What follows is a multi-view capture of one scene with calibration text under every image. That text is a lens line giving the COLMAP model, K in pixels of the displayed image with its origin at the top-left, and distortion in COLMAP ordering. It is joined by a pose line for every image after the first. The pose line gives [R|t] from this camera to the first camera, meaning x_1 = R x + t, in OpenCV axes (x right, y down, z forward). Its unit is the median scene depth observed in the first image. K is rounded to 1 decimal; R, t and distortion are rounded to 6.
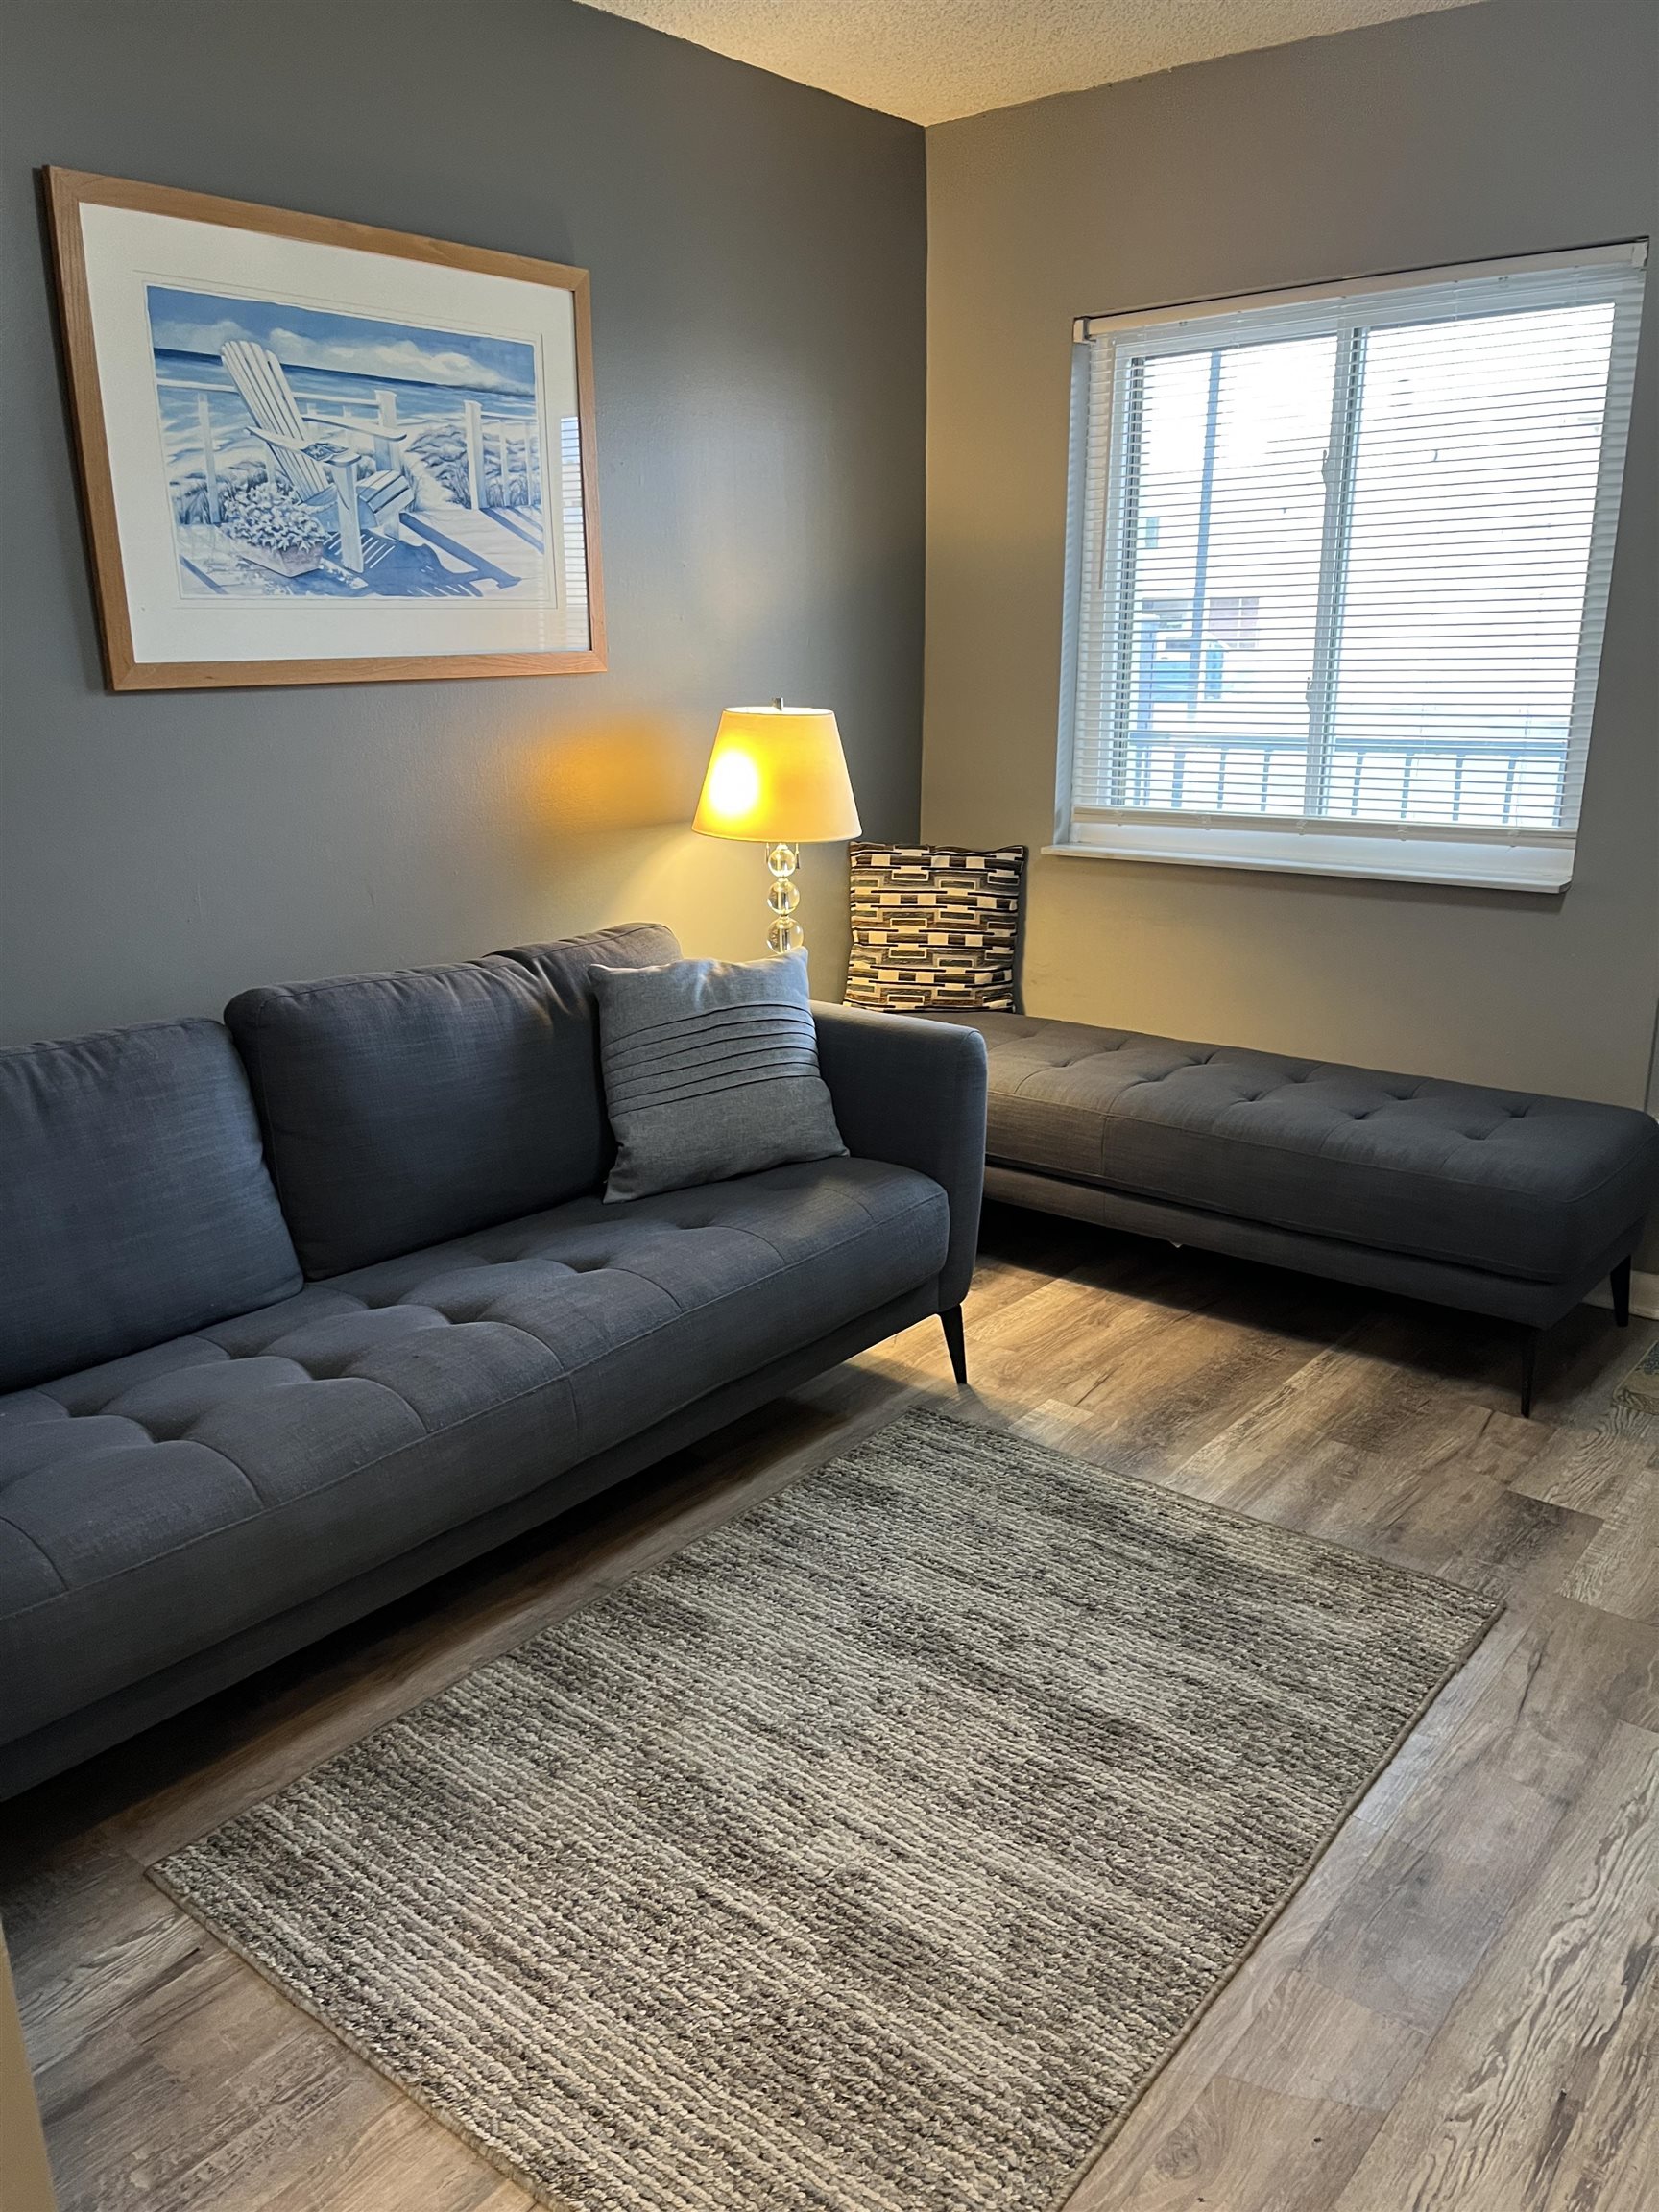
lens RADIAL K [[1674.4, 0, 815.2], [0, 1674.4, 1111.3], [0, 0, 1]] dist [0.073766, -0.087181]
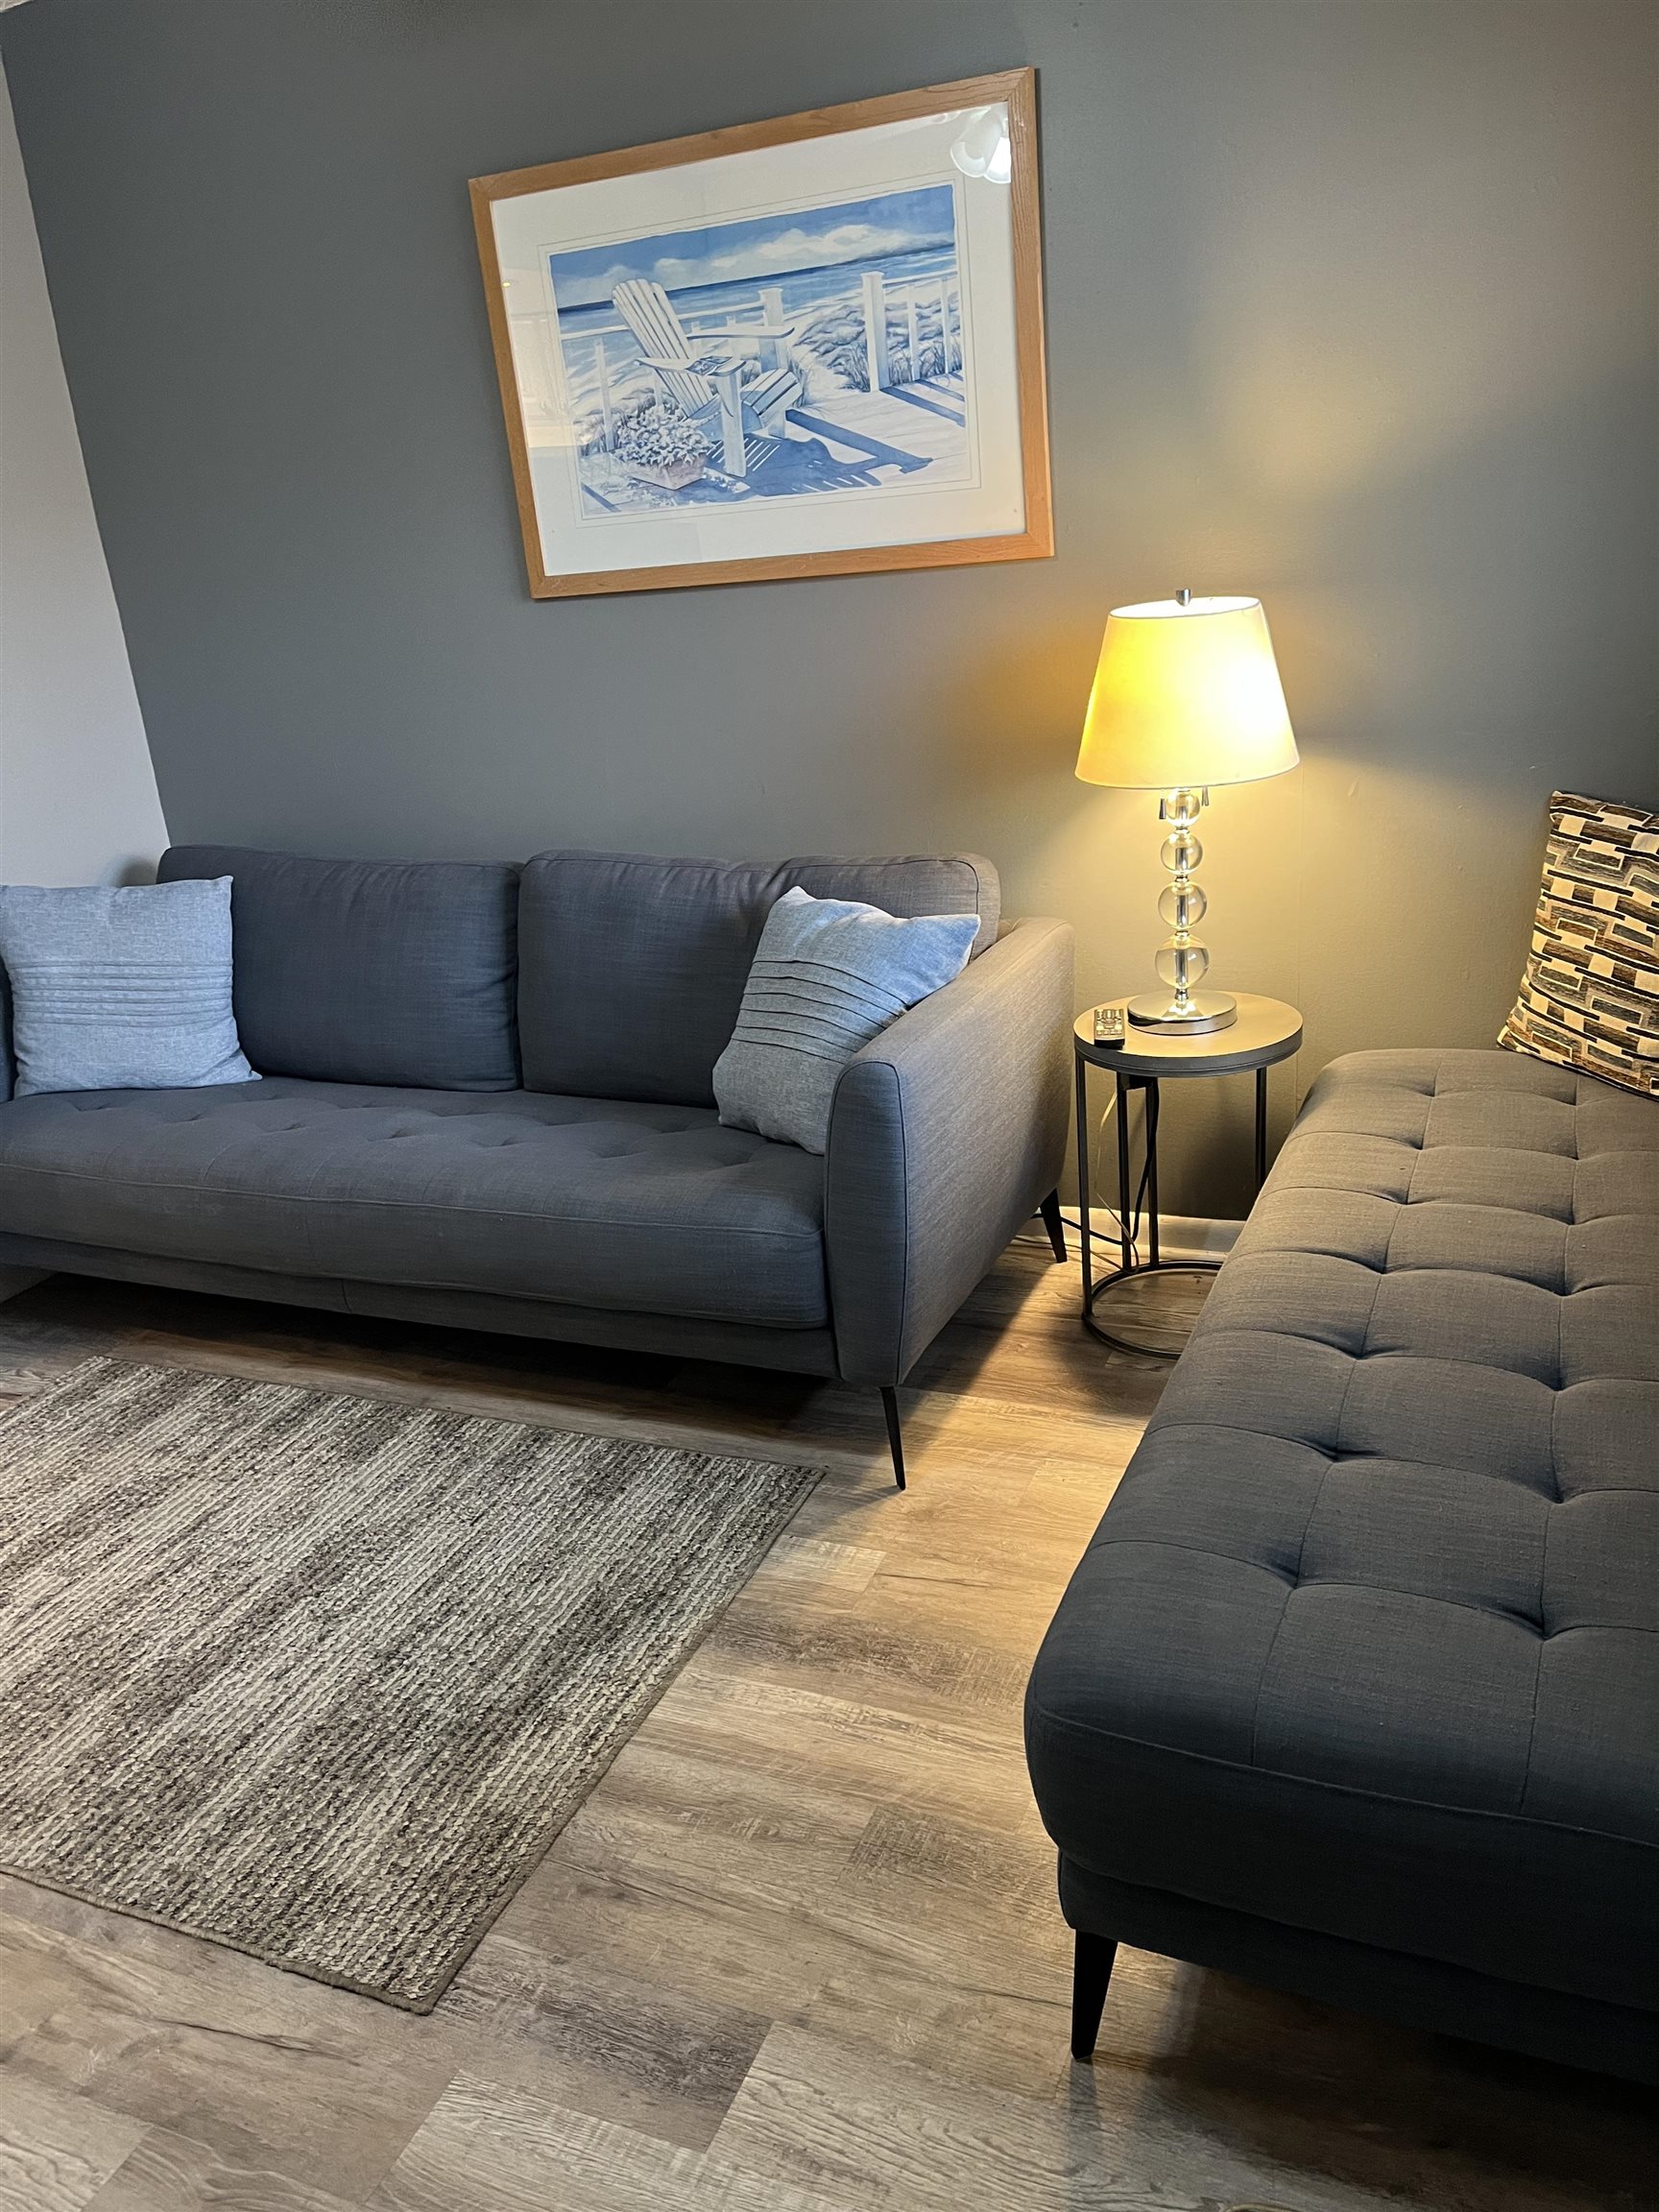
lens RADIAL K [[1674.4, 0, 807.4], [0, 1674.4, 1097.3], [0, 0, 1]] dist [0.073766, -0.087181]
pose [[0.268203, 0.303713, -0.914235, 0.868387], [-0.182916, 0.947795, 0.261201, -0.248744], [0.945838, 0.097173, 0.309756, 0.796155]]
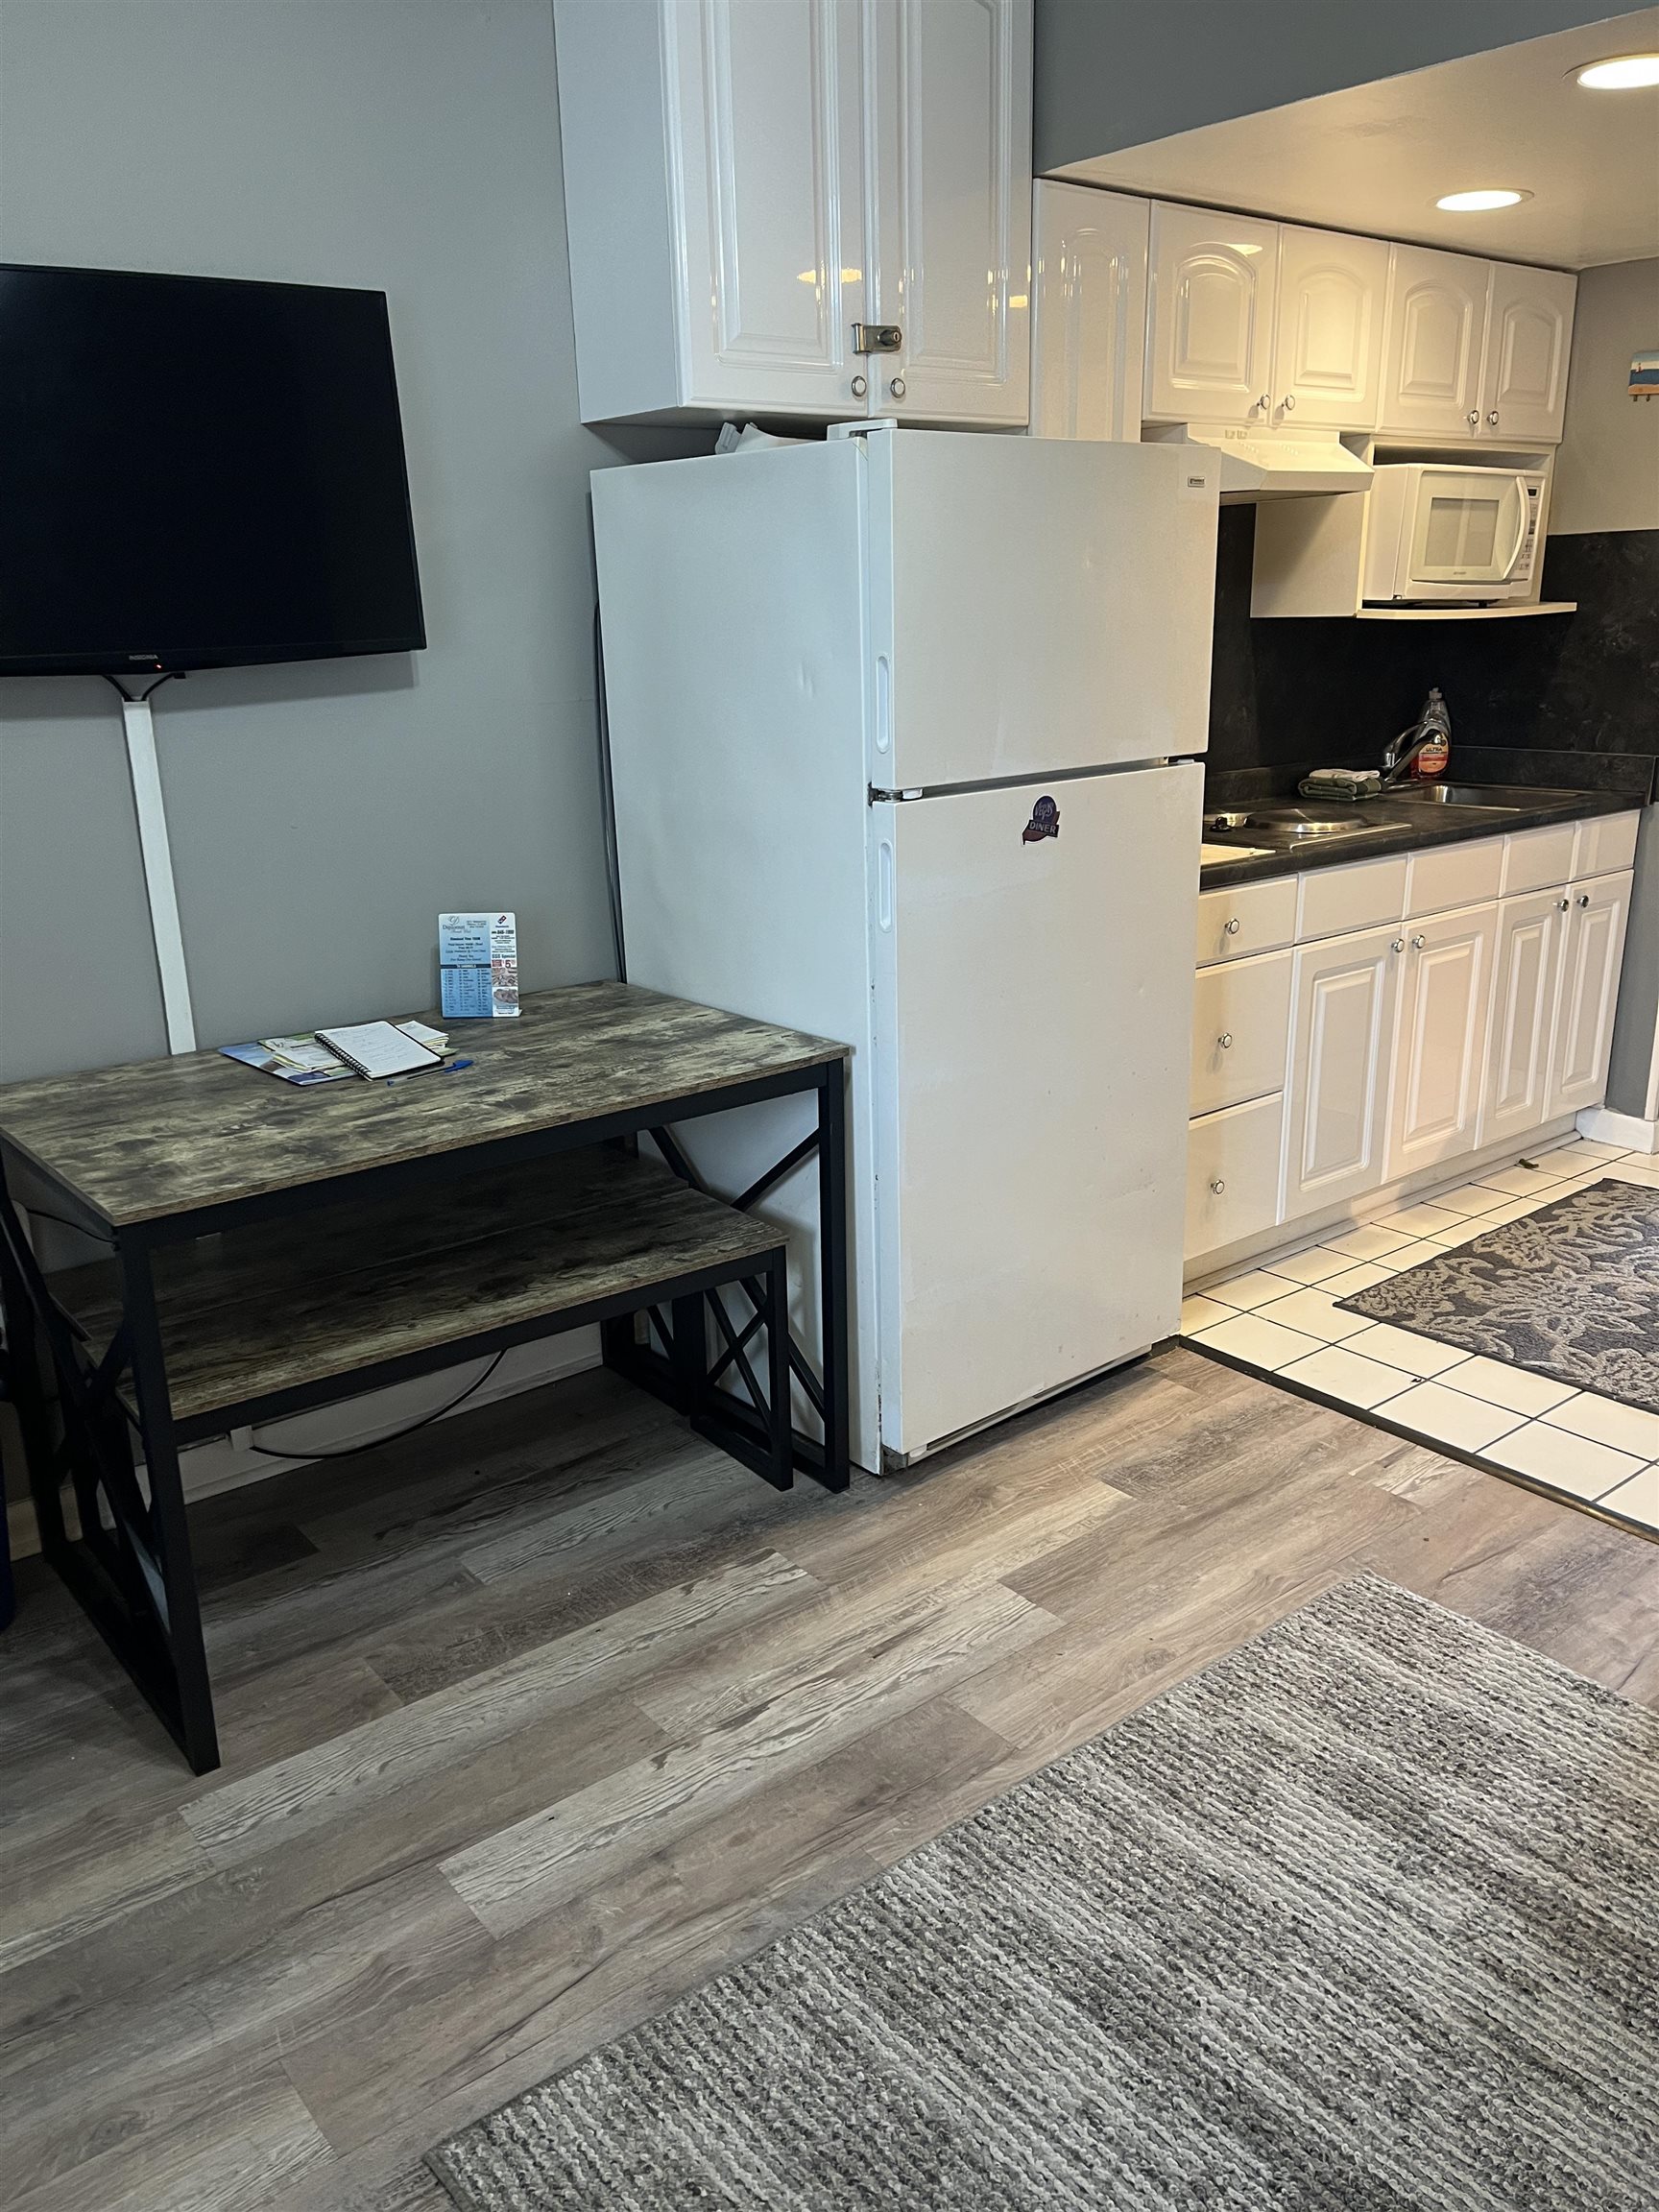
lens RADIAL K [[1674.4, 0, 820.1], [0, 1674.4, 1092.0], [0, 0, 1]] dist [0.073766, -0.087181]
pose [[-0.976422, -0.021395, 0.214807, 0.110817], [0.096656, 0.846427, 0.523659, -0.349957], [-0.193022, 0.532075, -0.824402, 1.154750]]
